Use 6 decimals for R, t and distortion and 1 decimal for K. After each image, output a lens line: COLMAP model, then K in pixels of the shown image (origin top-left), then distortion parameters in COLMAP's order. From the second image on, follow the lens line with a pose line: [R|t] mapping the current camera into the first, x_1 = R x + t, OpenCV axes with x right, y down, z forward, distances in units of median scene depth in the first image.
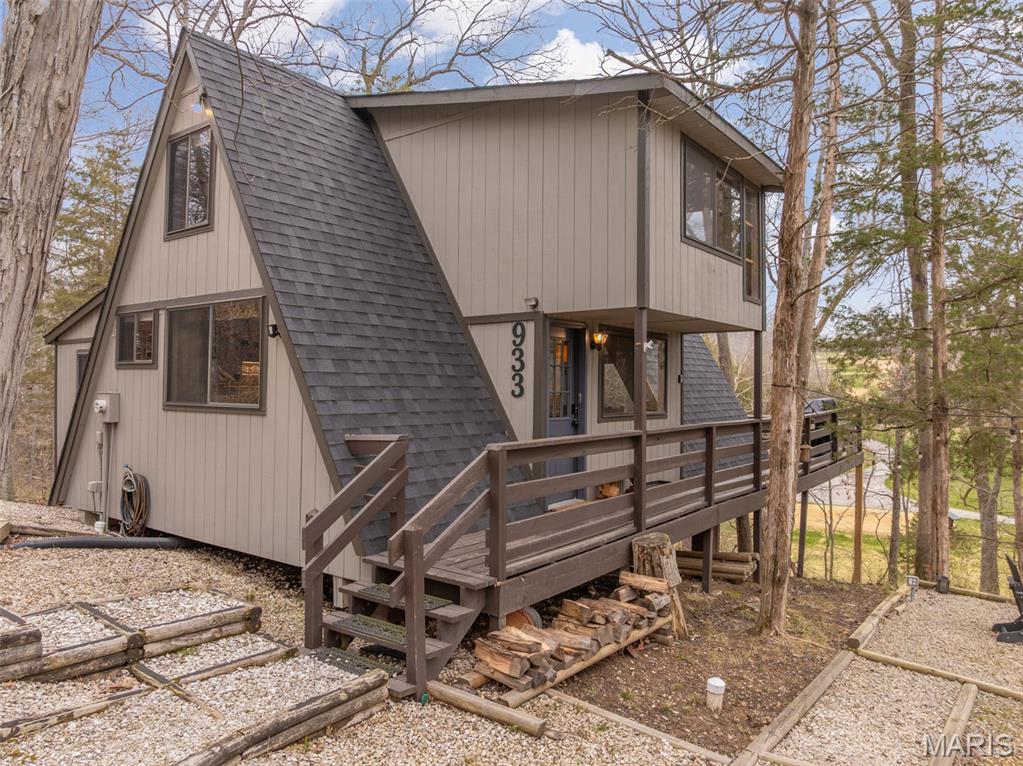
lens RADIAL K [[720.3, 0, 518.5], [0, 720.3, 373.9], [0, 0, 1]] dist [-0.041630, 0.003496]
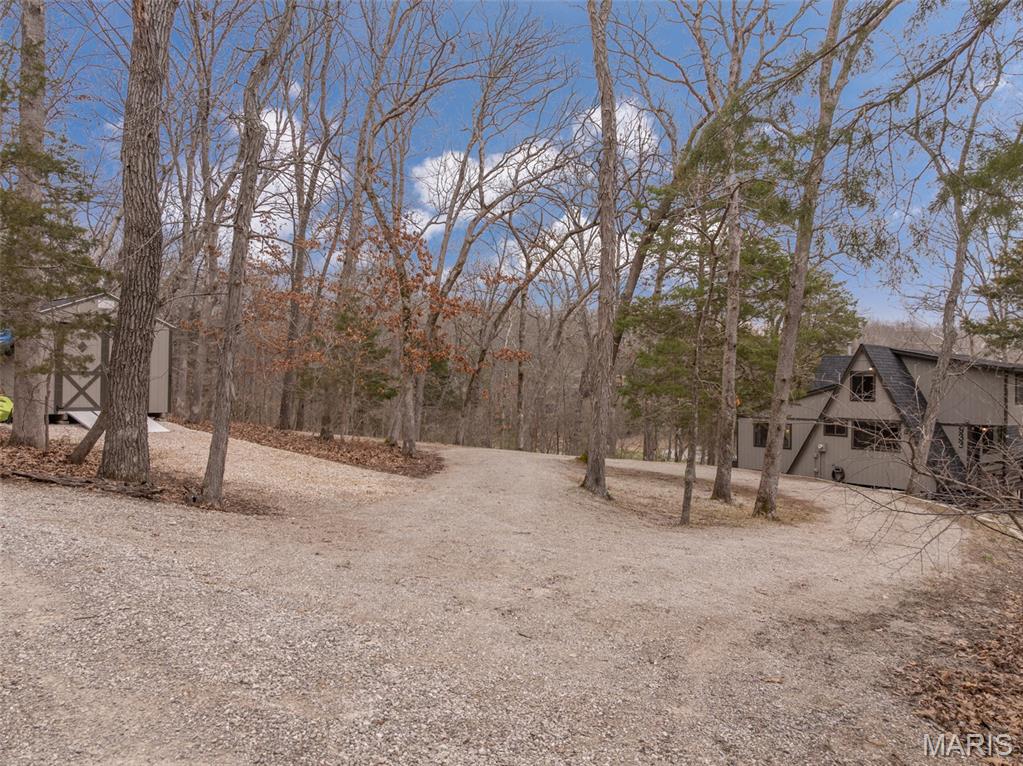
lens RADIAL K [[720.3, 0, 515.7], [0, 720.3, 378.3], [0, 0, 1]] dist [-0.041630, 0.003496]
pose [[0.957627, 0.002959, -0.287995, -1.082644], [-0.001551, 0.999986, 0.005116, -0.319786], [0.288006, -0.004452, 0.957618, -2.914044]]
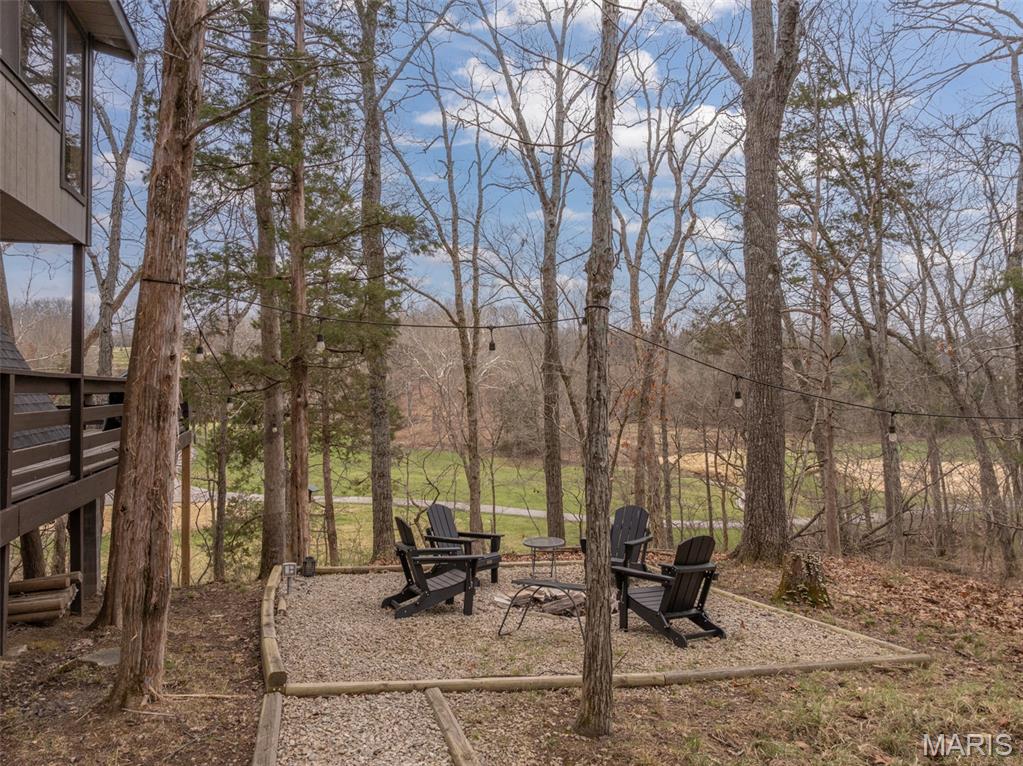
lens RADIAL K [[720.3, 0, 512.6], [0, 720.3, 378.5], [0, 0, 1]] dist [-0.041630, 0.003496]
pose [[0.601575, 0.004648, 0.798803, 0.058393], [-0.012680, 0.999913, 0.003730, 0.075055], [-0.798716, -0.012372, 0.601581, 0.338349]]
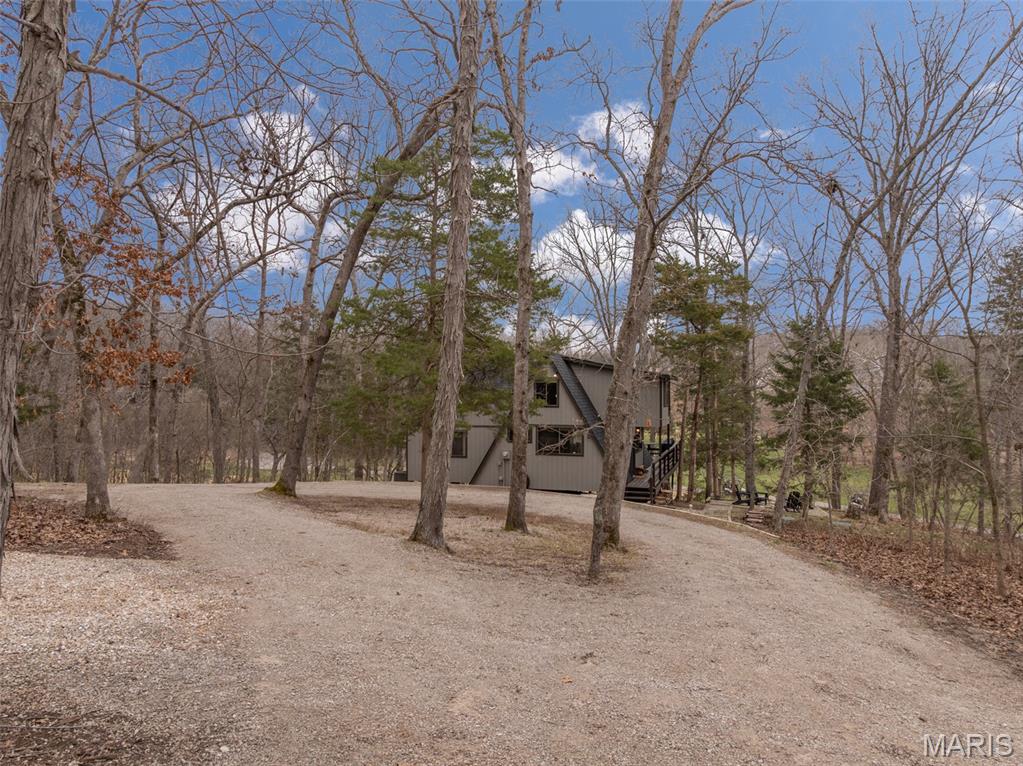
lens RADIAL K [[720.3, 0, 511.8], [0, 720.3, 378.6], [0, 0, 1]] dist [-0.041630, 0.003496]
pose [[0.945165, 0.001539, 0.326588, -1.801621], [-0.002751, 0.999991, 0.003249, -0.346222], [-0.326580, -0.003970, 0.945161, -2.383899]]
